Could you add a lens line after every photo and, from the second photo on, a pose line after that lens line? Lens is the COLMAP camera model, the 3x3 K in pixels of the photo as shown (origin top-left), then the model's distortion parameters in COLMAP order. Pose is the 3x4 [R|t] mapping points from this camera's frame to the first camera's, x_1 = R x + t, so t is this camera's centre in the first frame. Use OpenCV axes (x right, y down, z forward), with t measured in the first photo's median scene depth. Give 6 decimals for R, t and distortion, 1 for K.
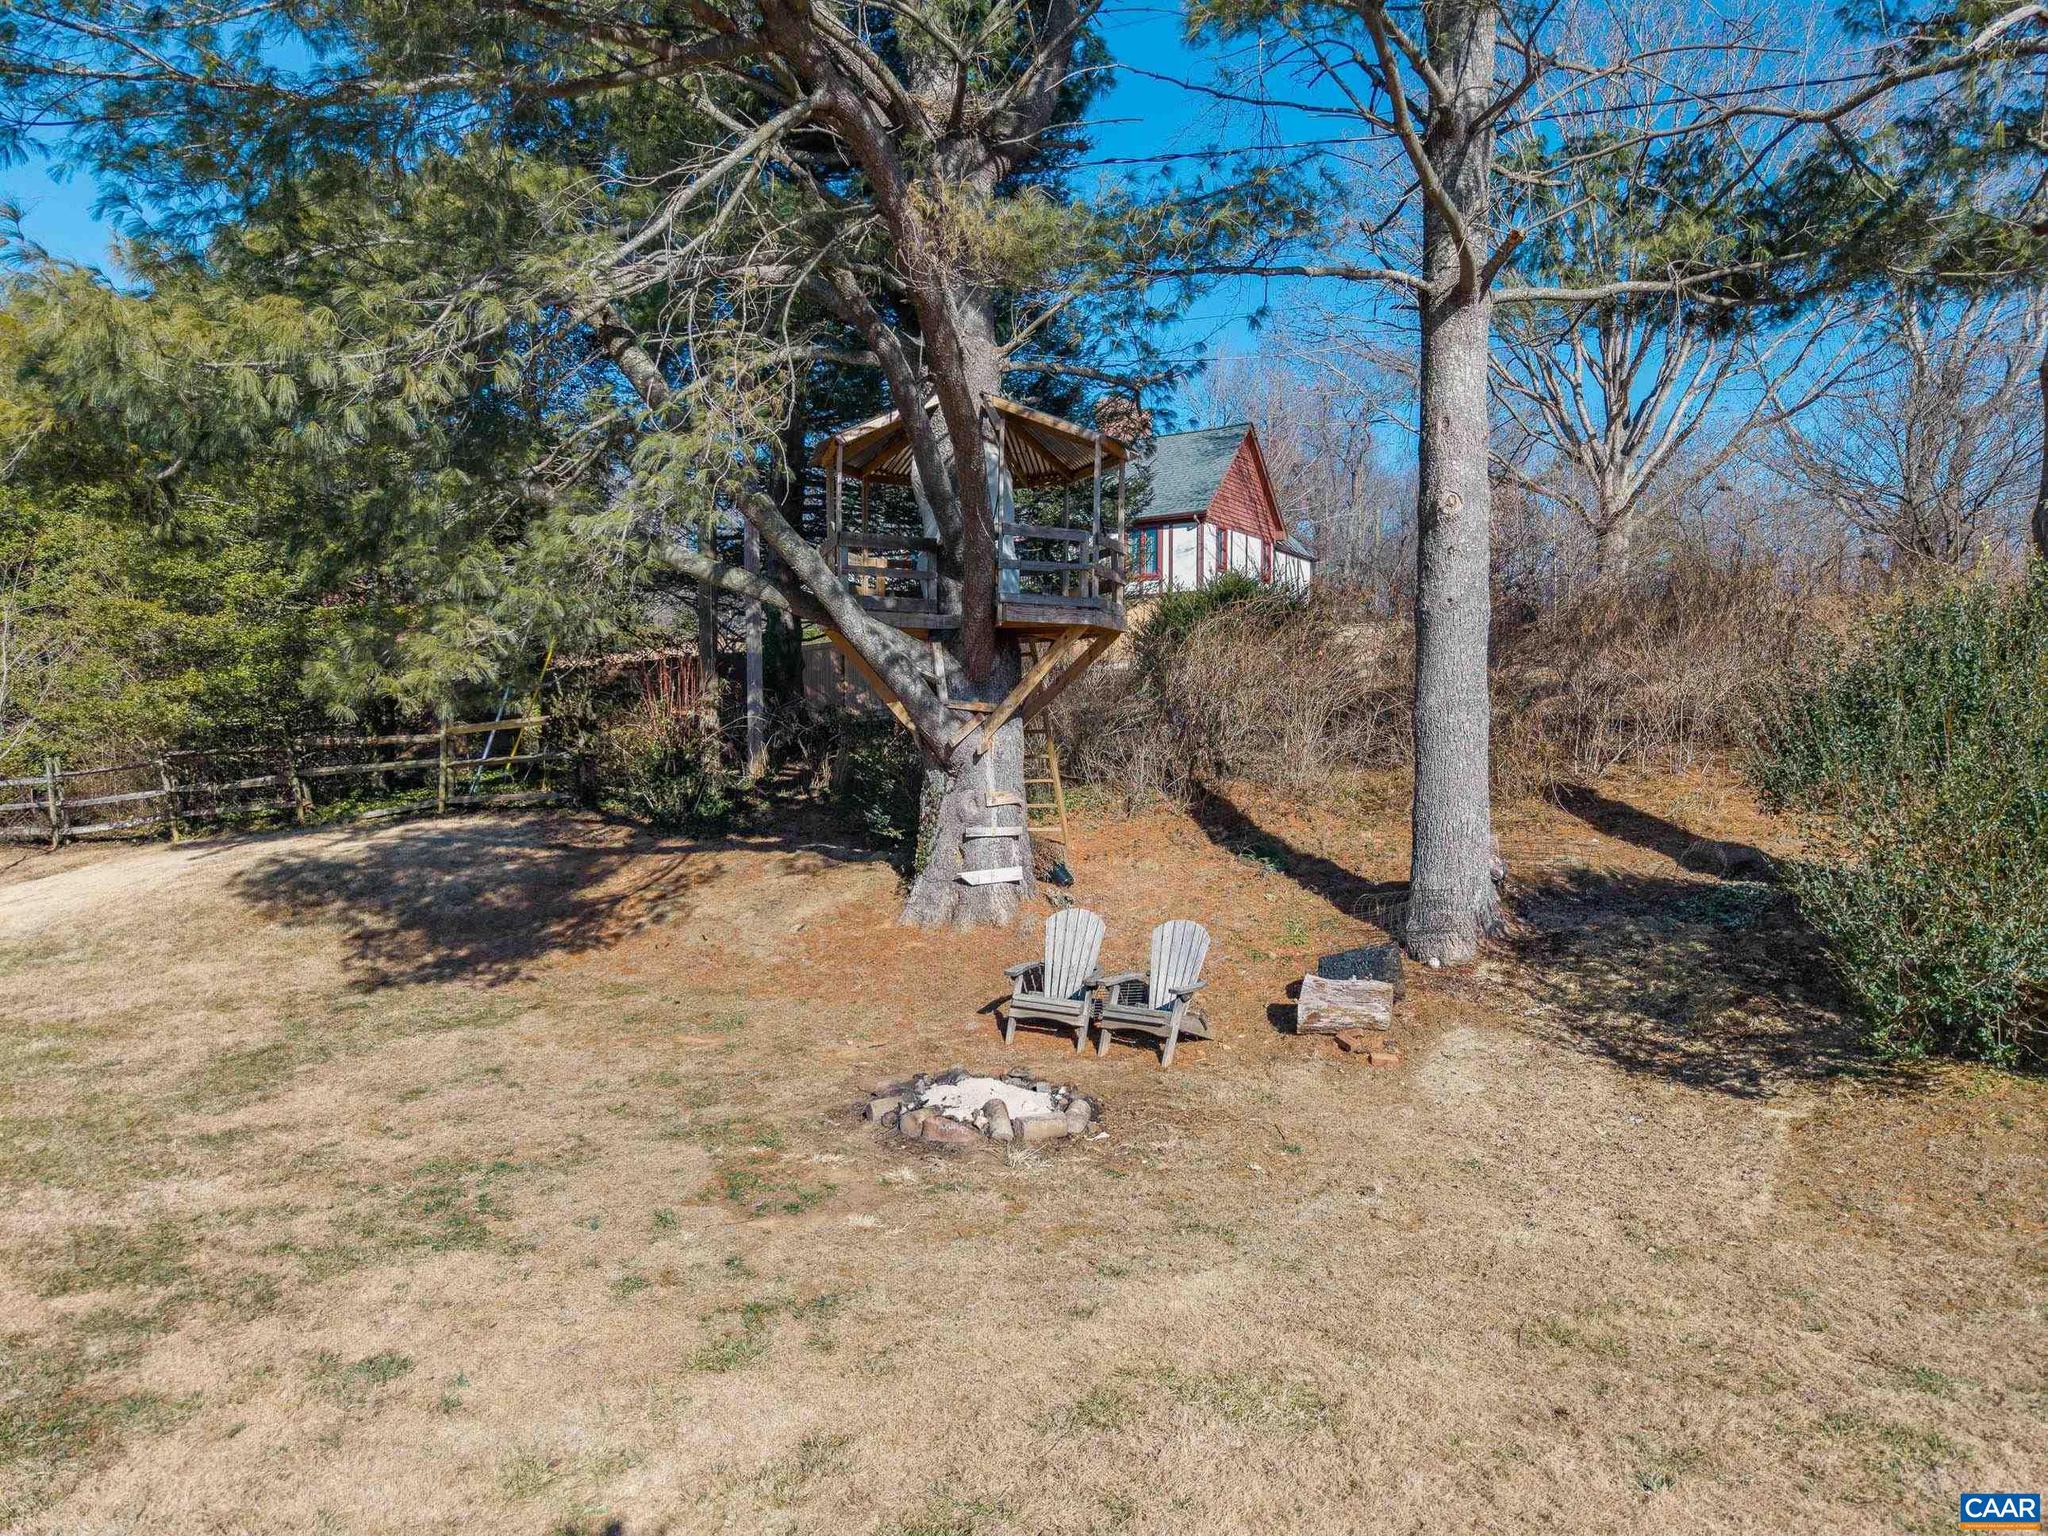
lens RADIAL K [[1388.7, 0, 1036.1], [0, 1388.7, 775.2], [0, 0, 1]] dist [0.005931, -0.003091]
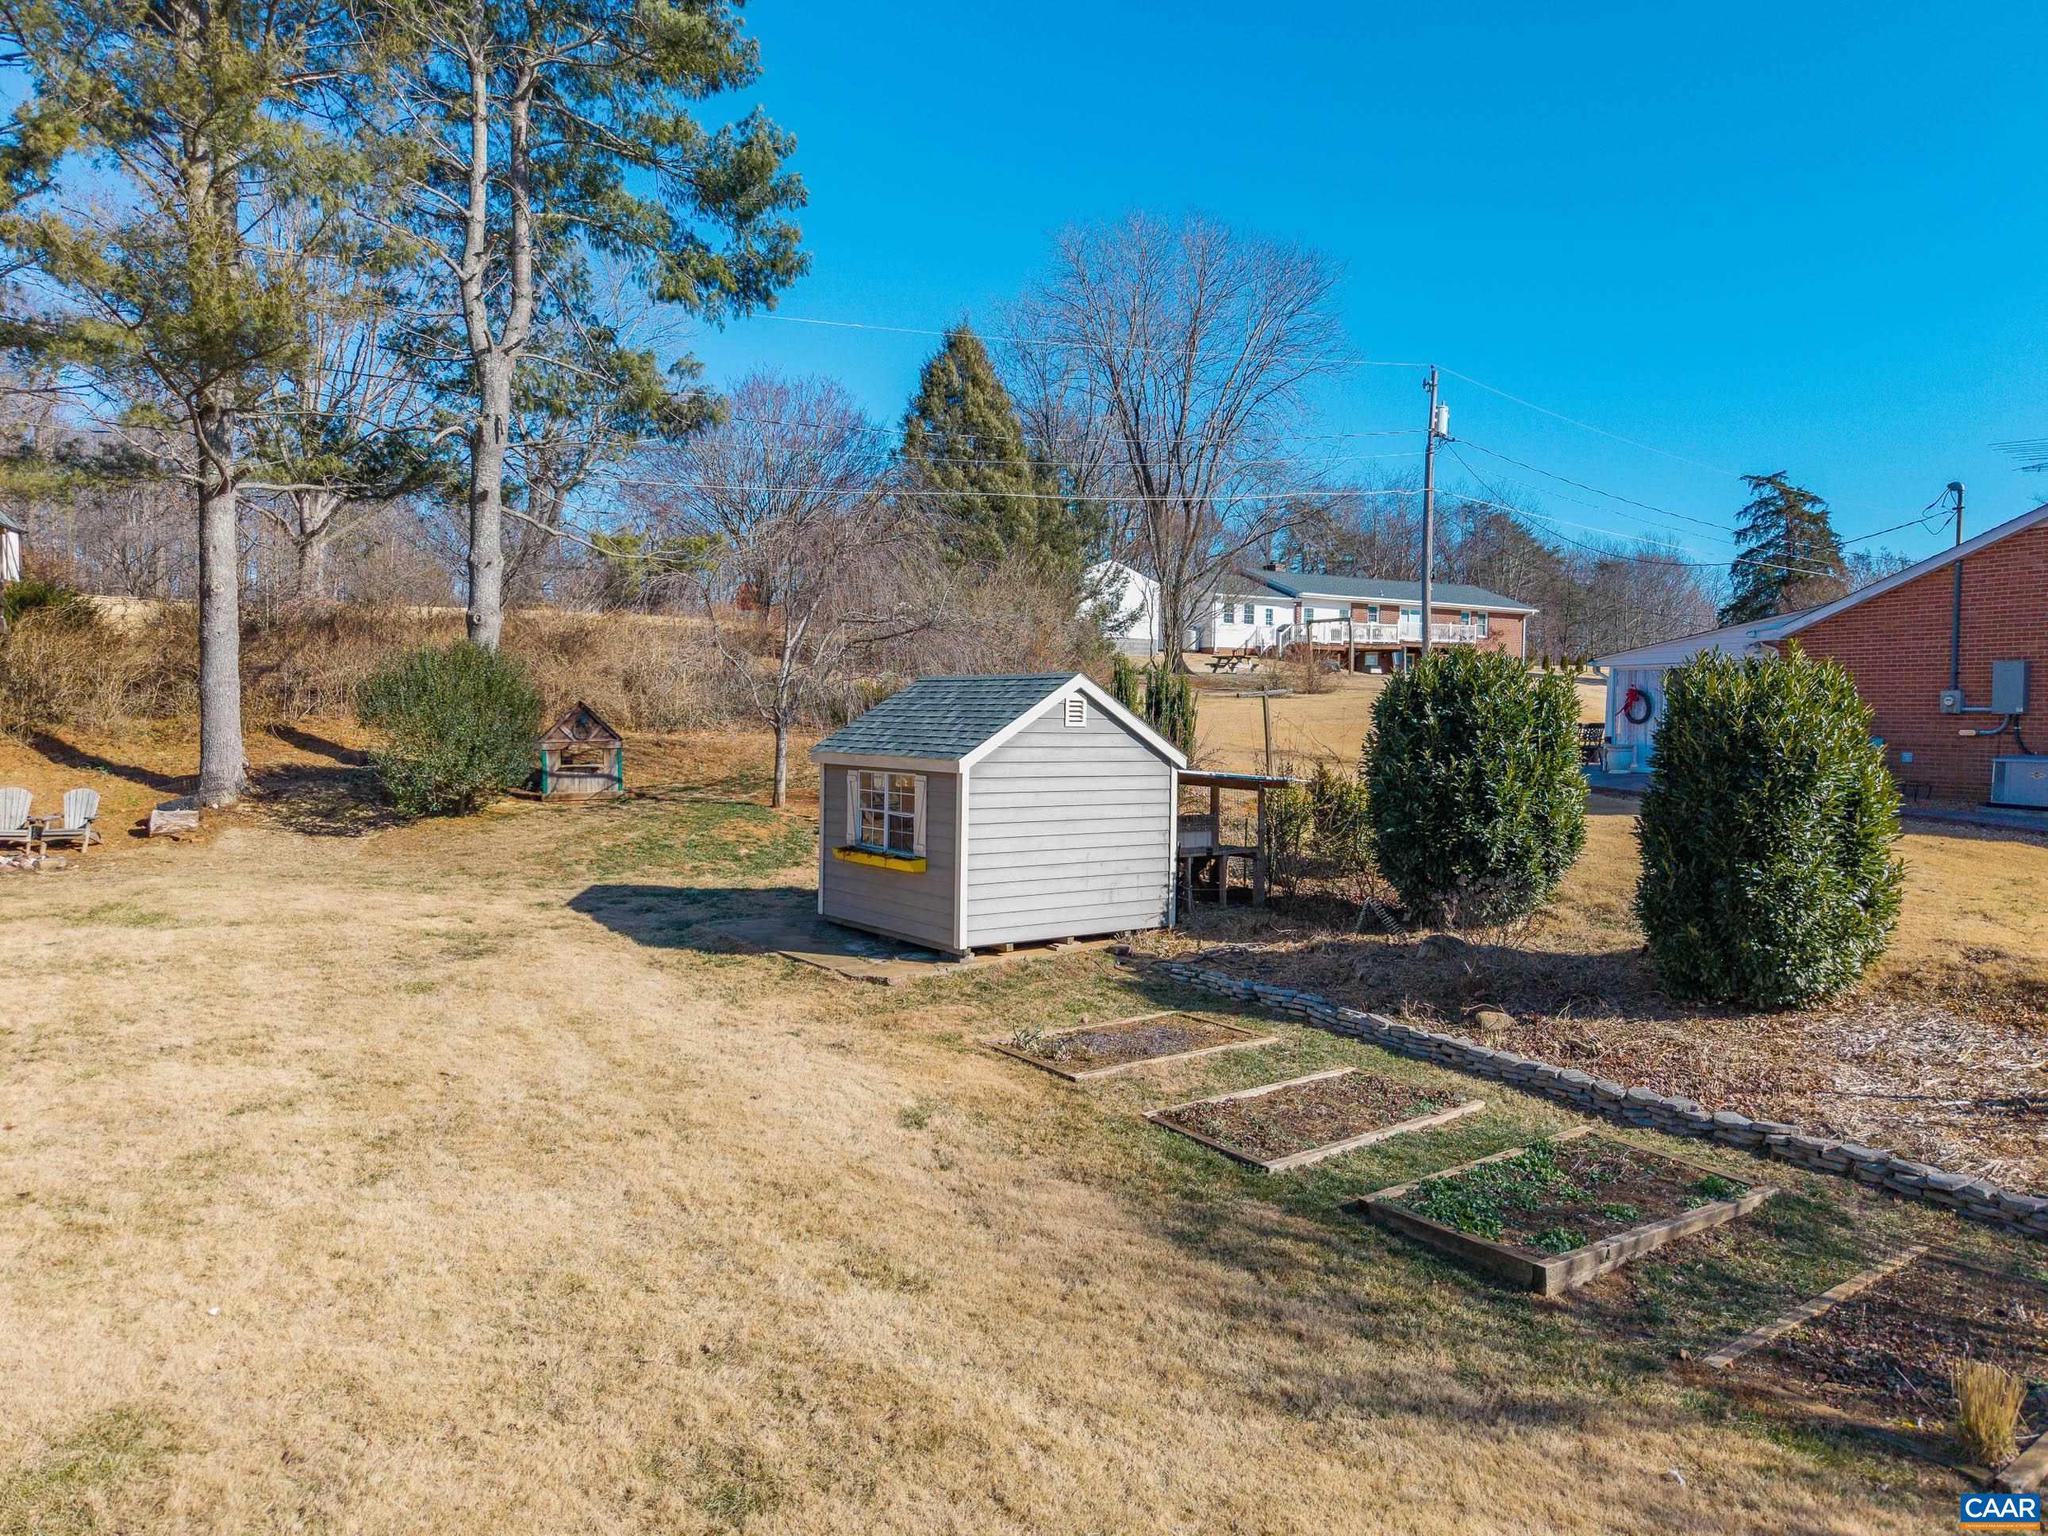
lens RADIAL K [[1392.0, 0, 1024.0], [0, 1392.0, 768.0], [0, 0, 1]] dist [0.041190, -0.080313]
pose [[0.656325, -0.028232, 0.753950, -0.493291], [0.014874, 0.999590, 0.024482, 0.043266], [-0.754332, -0.004853, 0.656476, -1.283109]]
